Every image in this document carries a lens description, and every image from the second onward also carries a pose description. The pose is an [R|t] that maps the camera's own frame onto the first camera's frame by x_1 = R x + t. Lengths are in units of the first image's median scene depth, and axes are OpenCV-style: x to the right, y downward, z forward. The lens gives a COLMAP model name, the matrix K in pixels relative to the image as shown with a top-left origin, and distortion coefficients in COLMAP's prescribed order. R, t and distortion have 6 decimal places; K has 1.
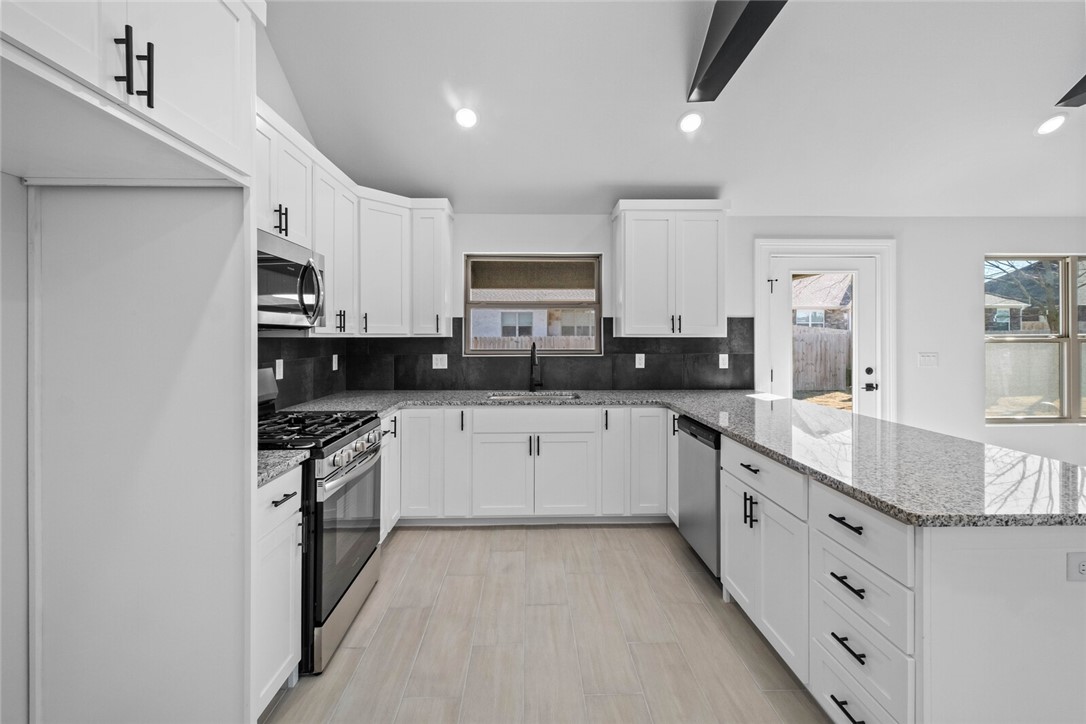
lens RADIAL K [[450.5, 0, 532.8], [0, 450.5, 339.8], [0, 0, 1]] dist [0.004059, 0.000008]
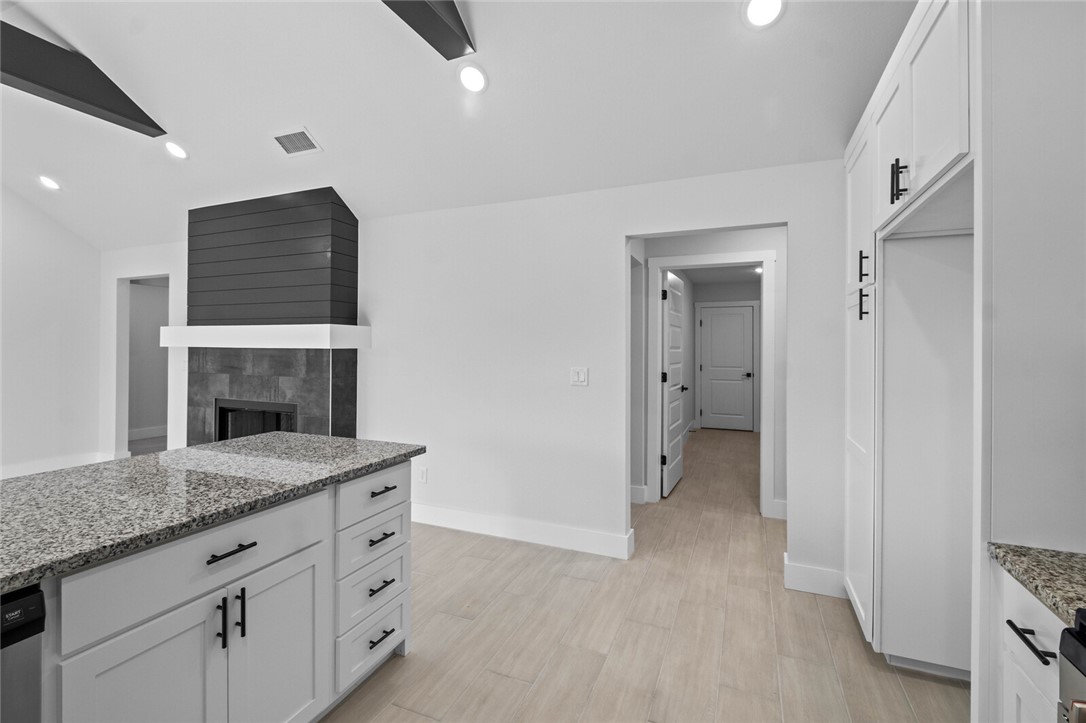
lens RADIAL K [[472.7, 0, 541.4], [0, 472.7, 344.2], [0, 0, 1]] dist [0.002085, -0.002968]
pose [[-0.916139, -0.002846, 0.400850, -0.083597], [-0.002781, 0.999996, 0.000744, -0.001394], [-0.400851, -0.000434, -0.916143, 0.730555]]
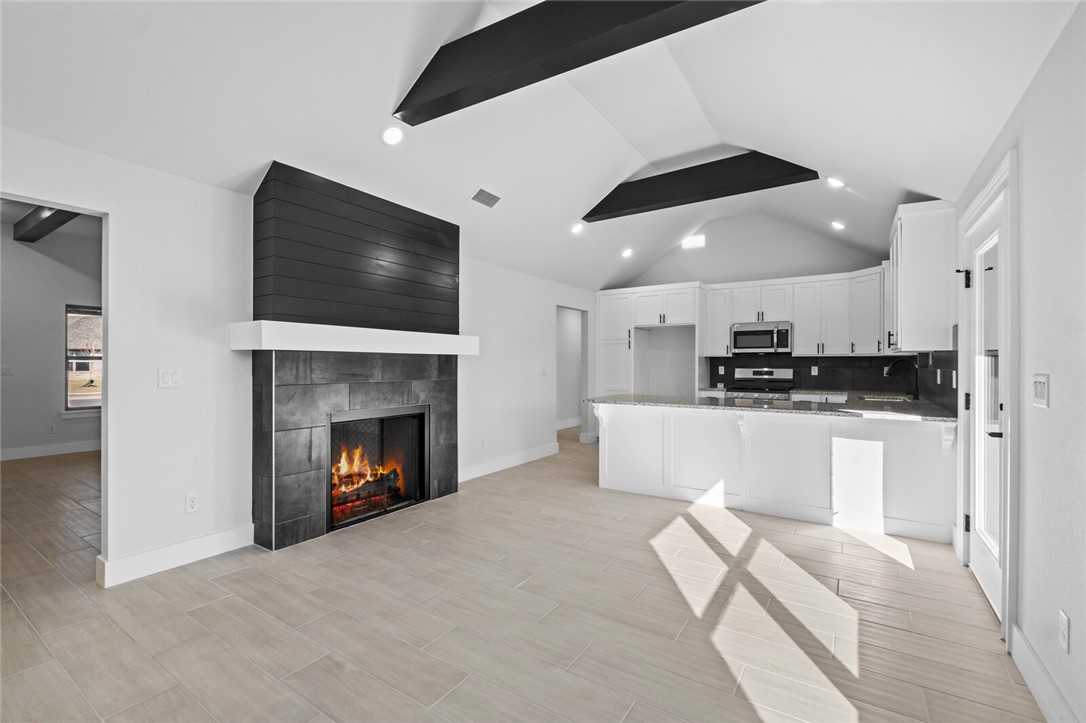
lens RADIAL K [[472.7, 0, 546.4], [0, 472.7, 357.5], [0, 0, 1]] dist [0.002085, -0.002968]
pose [[-0.563802, -0.011376, -0.825832, 1.553735], [-0.010099, 0.999925, -0.006879, 0.021492], [0.825849, 0.004462, -0.563874, 0.882855]]
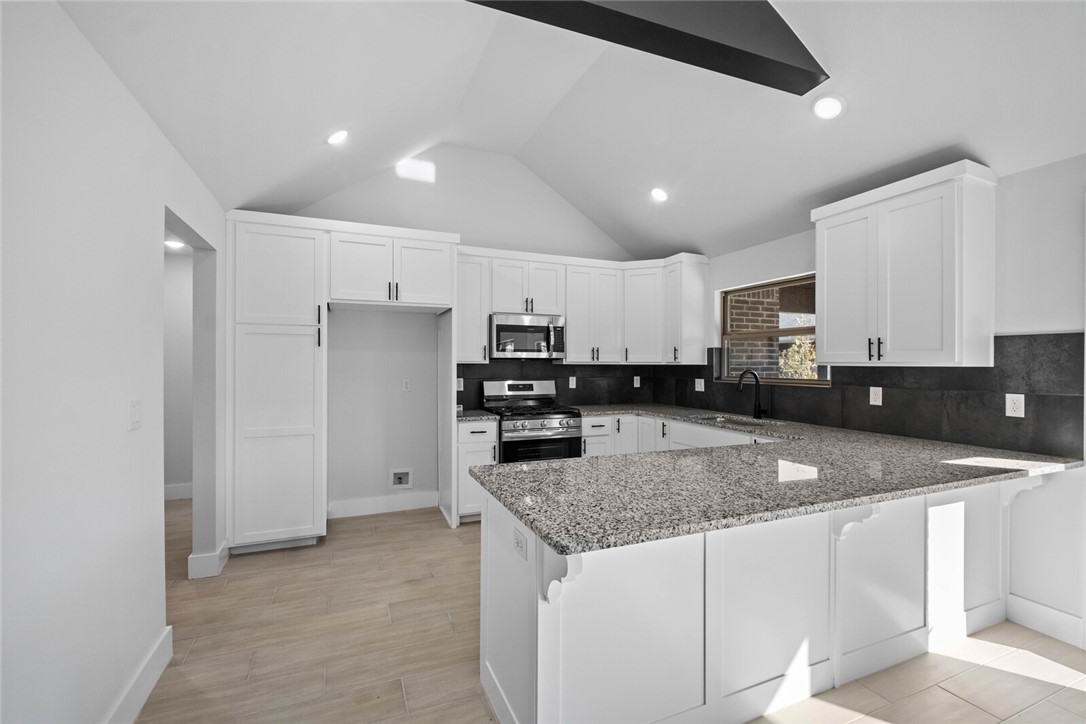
lens RADIAL K [[472.7, 0, 540.6], [0, 472.7, 361.6], [0, 0, 1]] dist [0.002085, -0.002968]
pose [[0.366211, -0.002126, -0.930529, 0.797236], [-0.012878, 0.999890, -0.007353, 0.000371], [0.930443, 0.014677, 0.366144, 0.152496]]
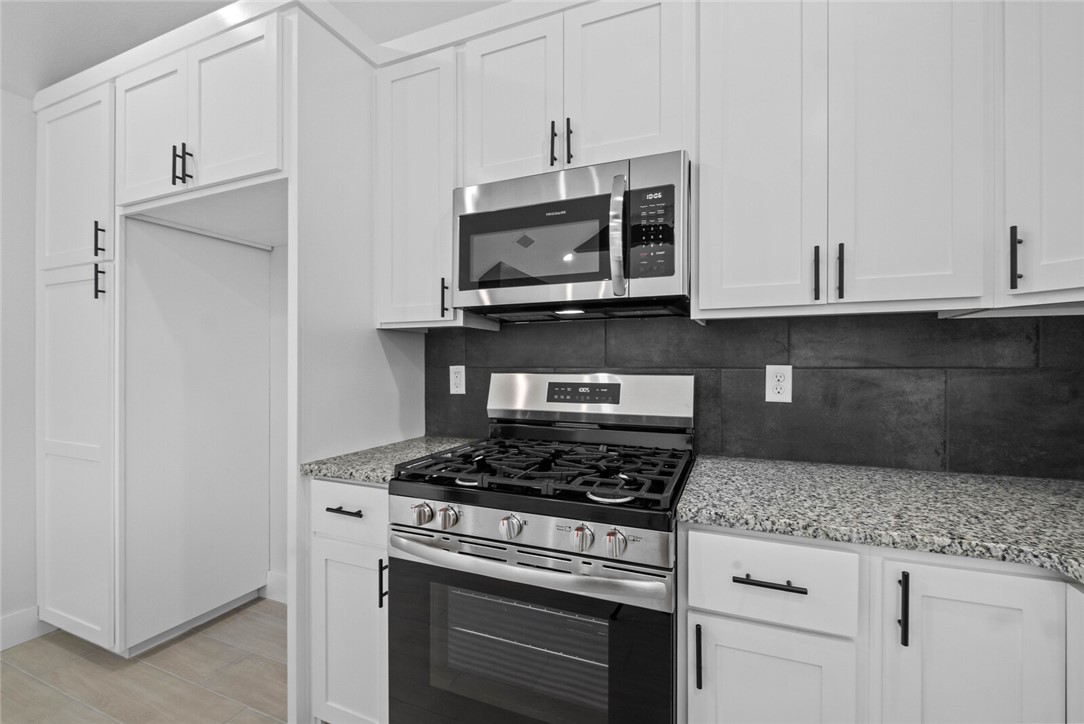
lens RADIAL K [[469.8, 0, 541.3], [0, 469.8, 360.6], [0, 0, 1]] dist [-0.010214, -0.000305]
pose [[-0.409416, -0.003294, -0.912342, 0.048328], [-0.009076, 0.999959, 0.000462, 0.029857], [0.912303, 0.008470, -0.409429, 0.698724]]
